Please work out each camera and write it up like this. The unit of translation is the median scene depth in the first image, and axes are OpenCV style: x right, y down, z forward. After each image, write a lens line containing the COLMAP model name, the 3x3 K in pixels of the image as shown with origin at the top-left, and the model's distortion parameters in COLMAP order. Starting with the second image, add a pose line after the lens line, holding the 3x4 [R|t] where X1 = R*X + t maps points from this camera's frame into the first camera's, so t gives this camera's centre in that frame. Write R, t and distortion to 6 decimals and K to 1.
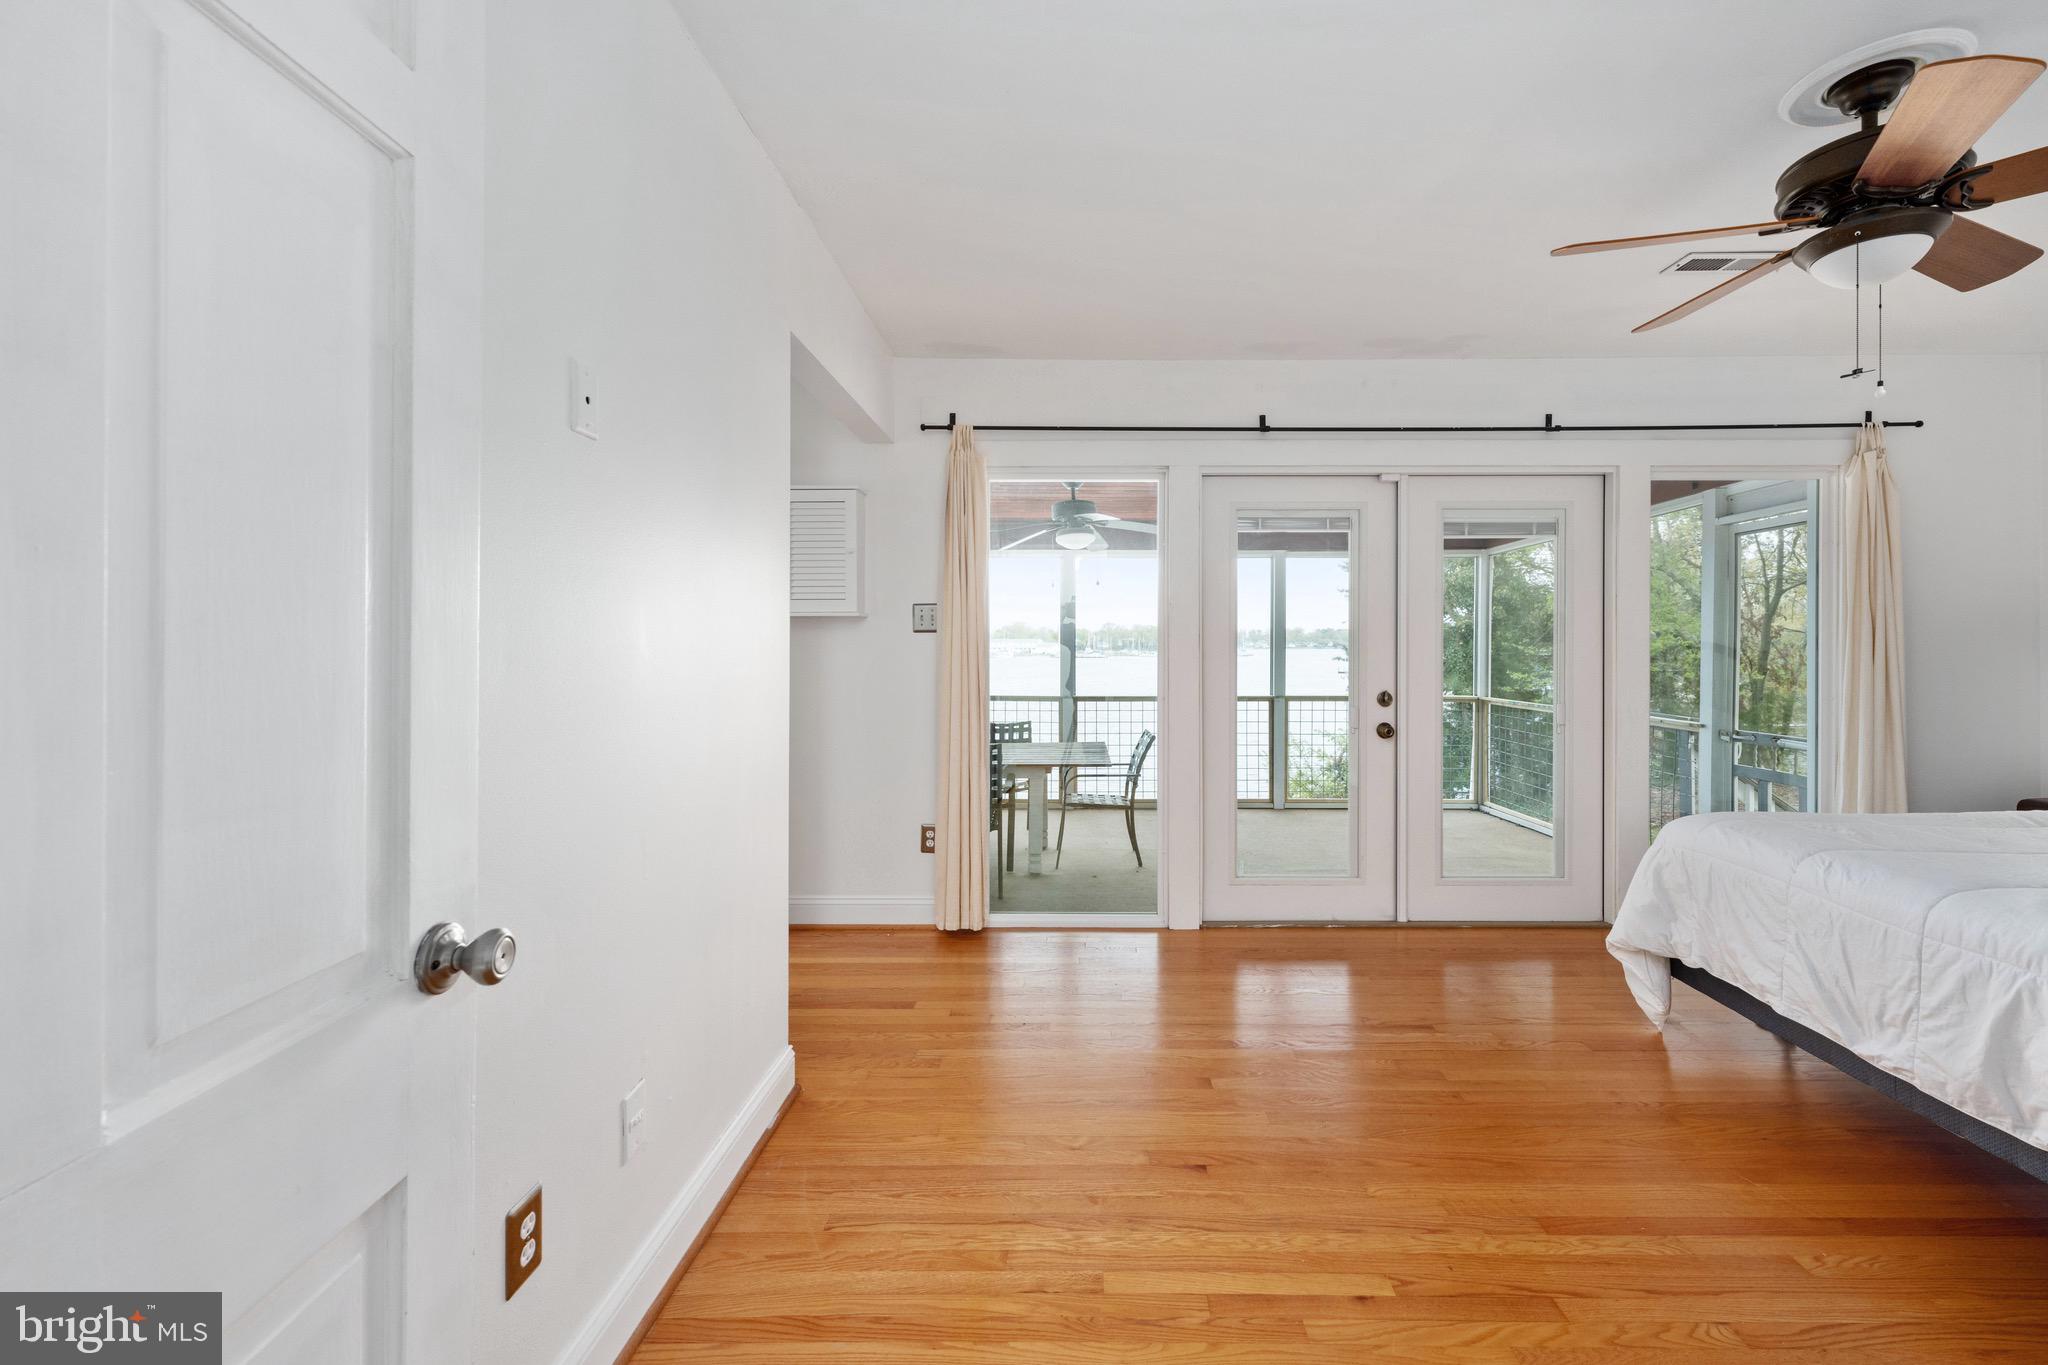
lens RADIAL K [[827.3, 0, 1073.3], [0, 827.3, 647.2], [0, 0, 1]] dist [-0.001021, 0.000867]
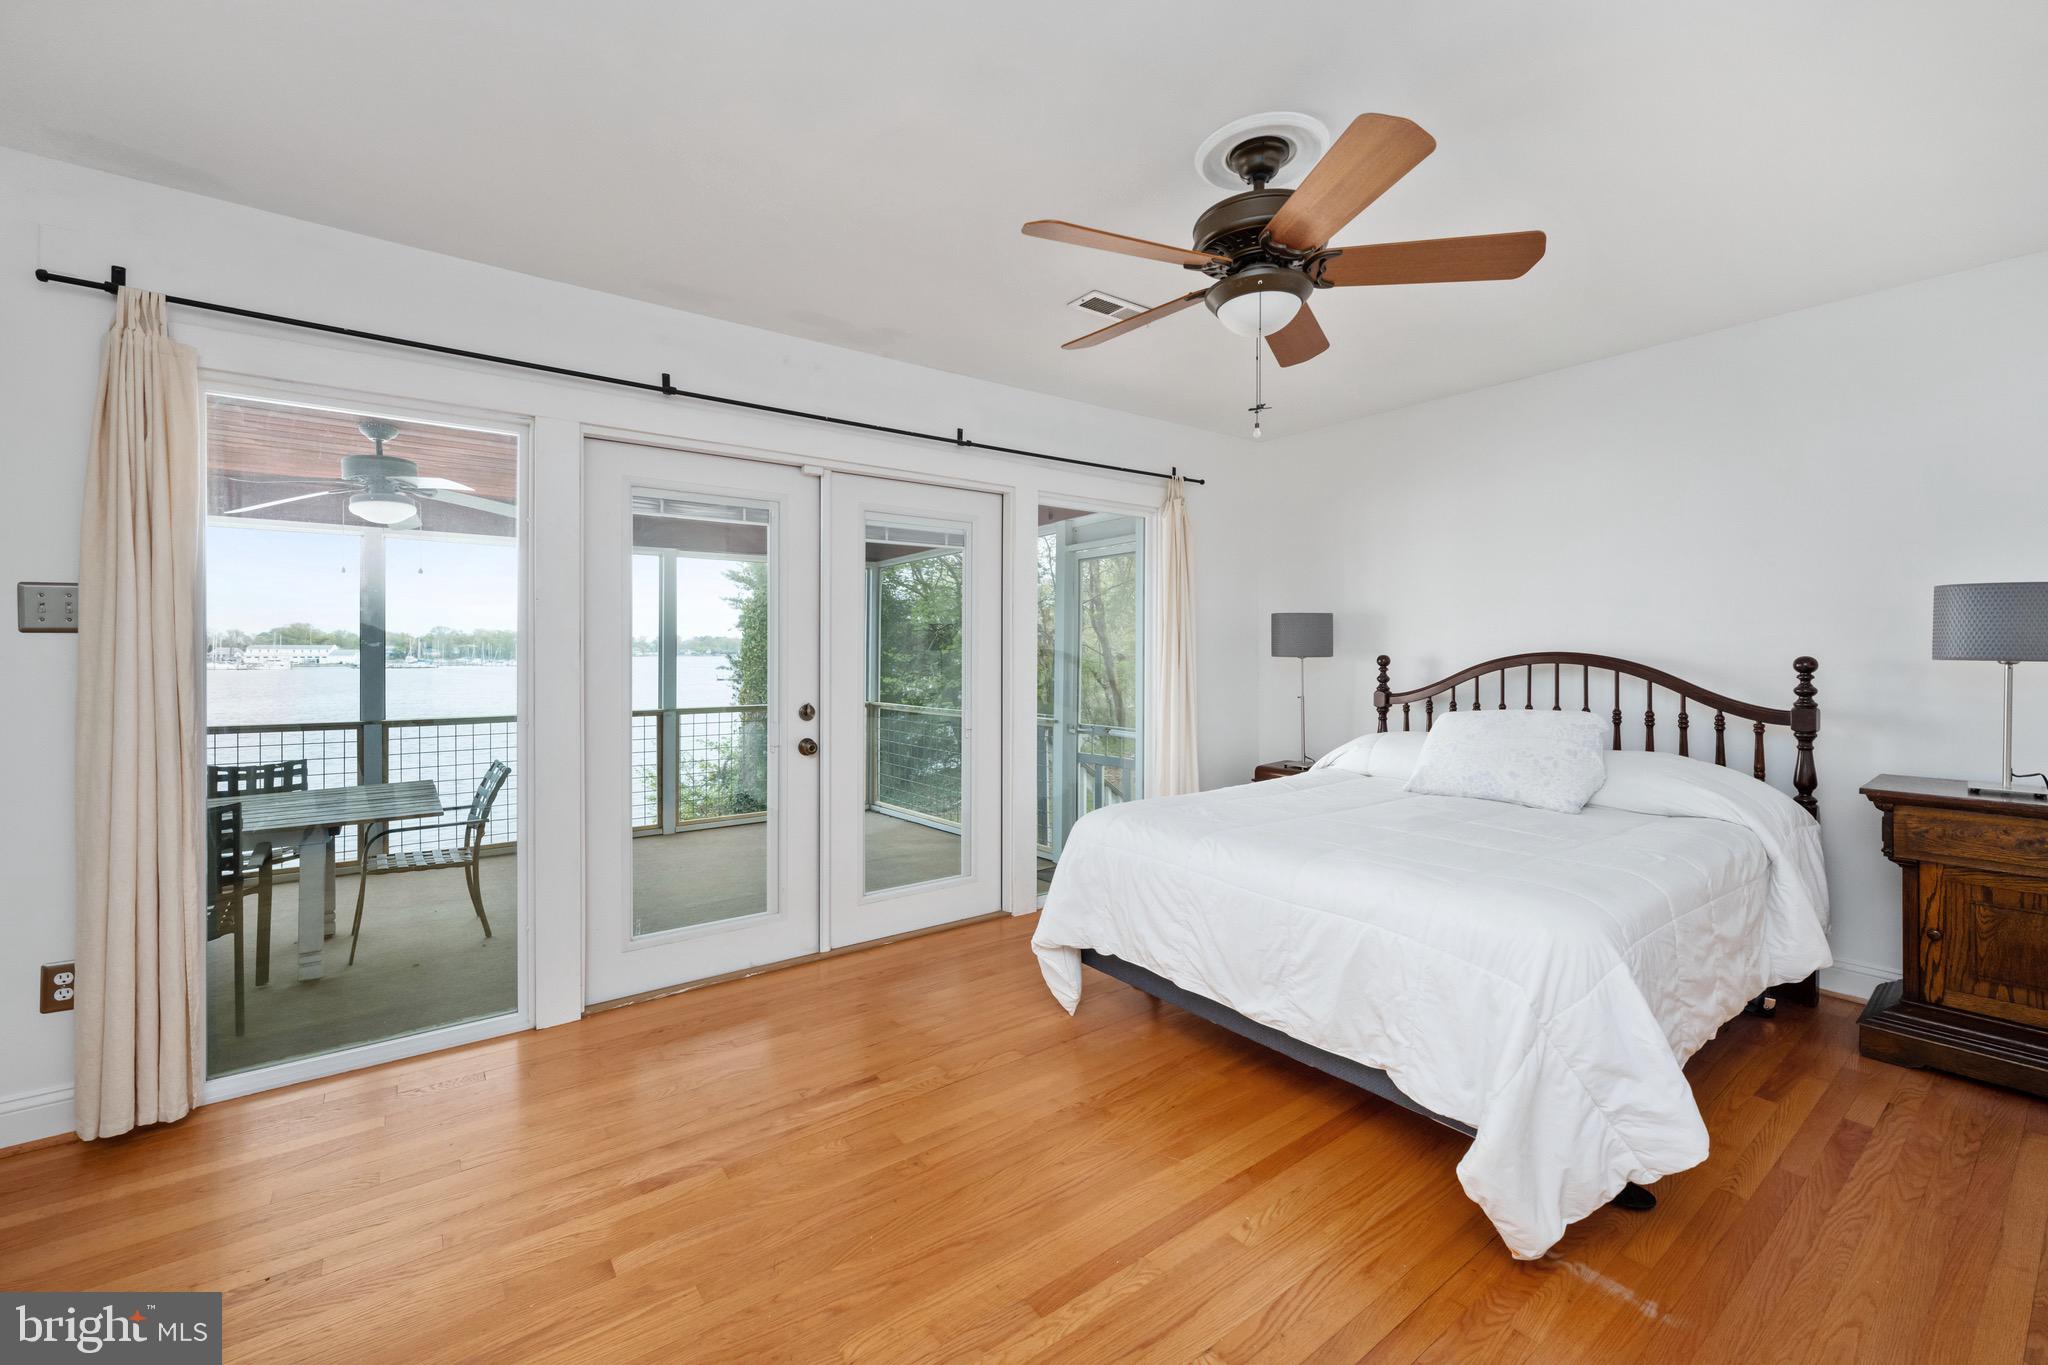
lens RADIAL K [[827.3, 0, 1020.1], [0, 827.3, 654.2], [0, 0, 1]] dist [-0.001021, 0.000867]
pose [[0.793064, -0.001595, 0.609137, 0.006880], [0.002098, 0.999998, -0.000112, -0.000839], [-0.609135, 0.001367, 0.793065, 0.133729]]
